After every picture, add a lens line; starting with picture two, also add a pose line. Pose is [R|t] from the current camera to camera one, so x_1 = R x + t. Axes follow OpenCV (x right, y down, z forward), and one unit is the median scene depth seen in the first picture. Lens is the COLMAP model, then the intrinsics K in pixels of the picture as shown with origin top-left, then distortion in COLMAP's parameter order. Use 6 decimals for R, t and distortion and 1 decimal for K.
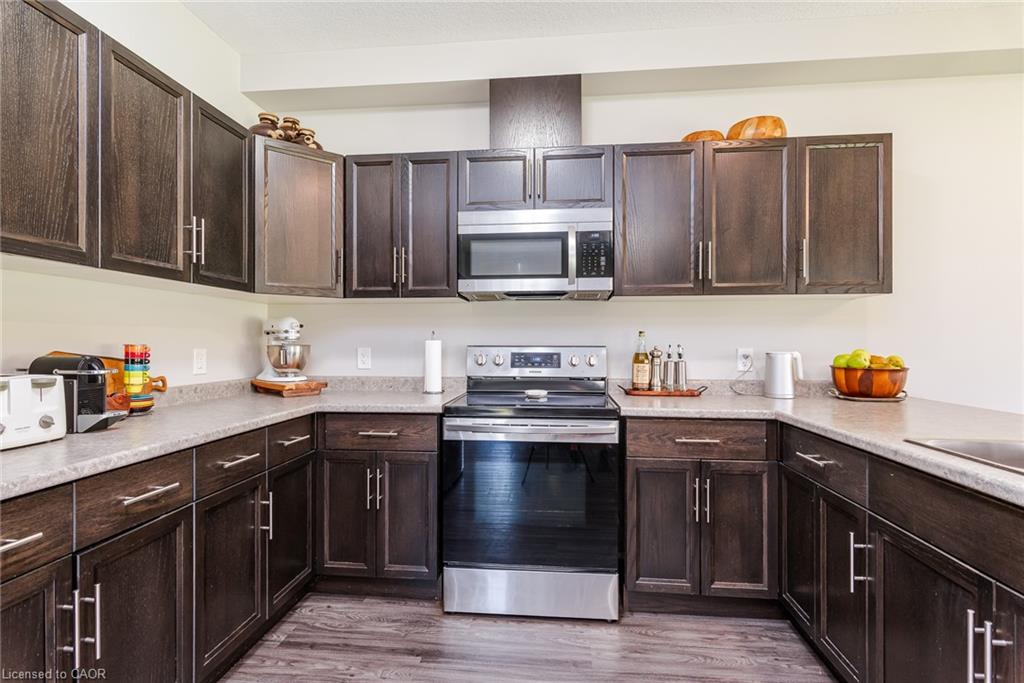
lens RADIAL K [[494.9, 0, 510.5], [0, 494.9, 342.6], [0, 0, 1]] dist [0.003375, -0.000293]
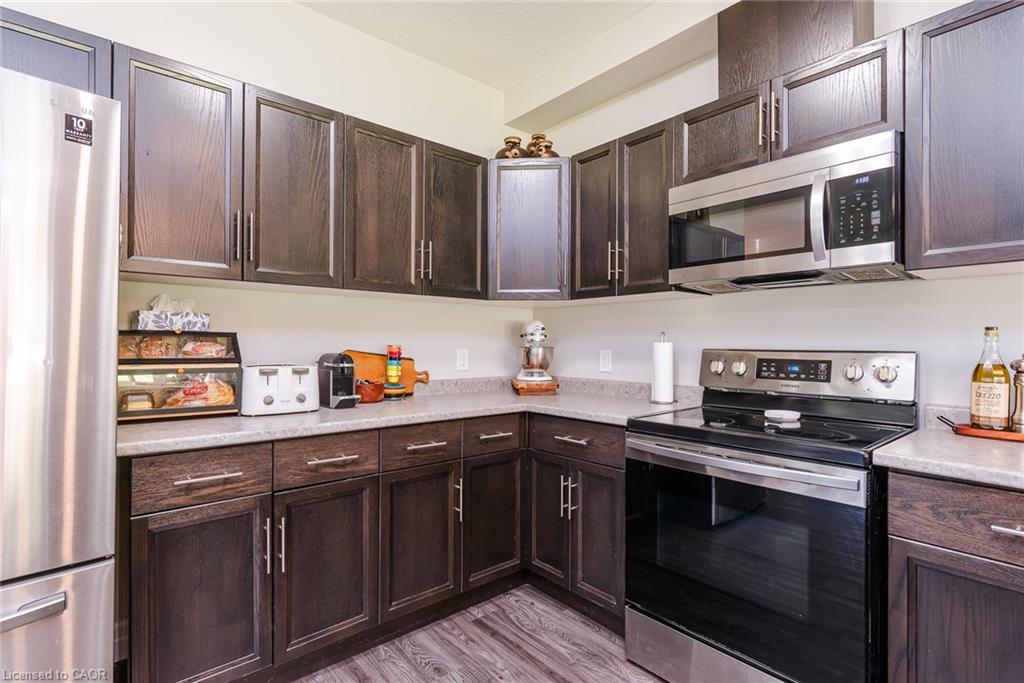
lens RADIAL K [[494.9, 0, 511.3], [0, 494.9, 342.0], [0, 0, 1]] dist [0.003375, -0.000293]
pose [[0.724227, -0.000084, -0.689562, 0.285846], [-0.004381, 0.999979, -0.004723, 0.000243], [0.689548, 0.006441, 0.724211, 0.214489]]
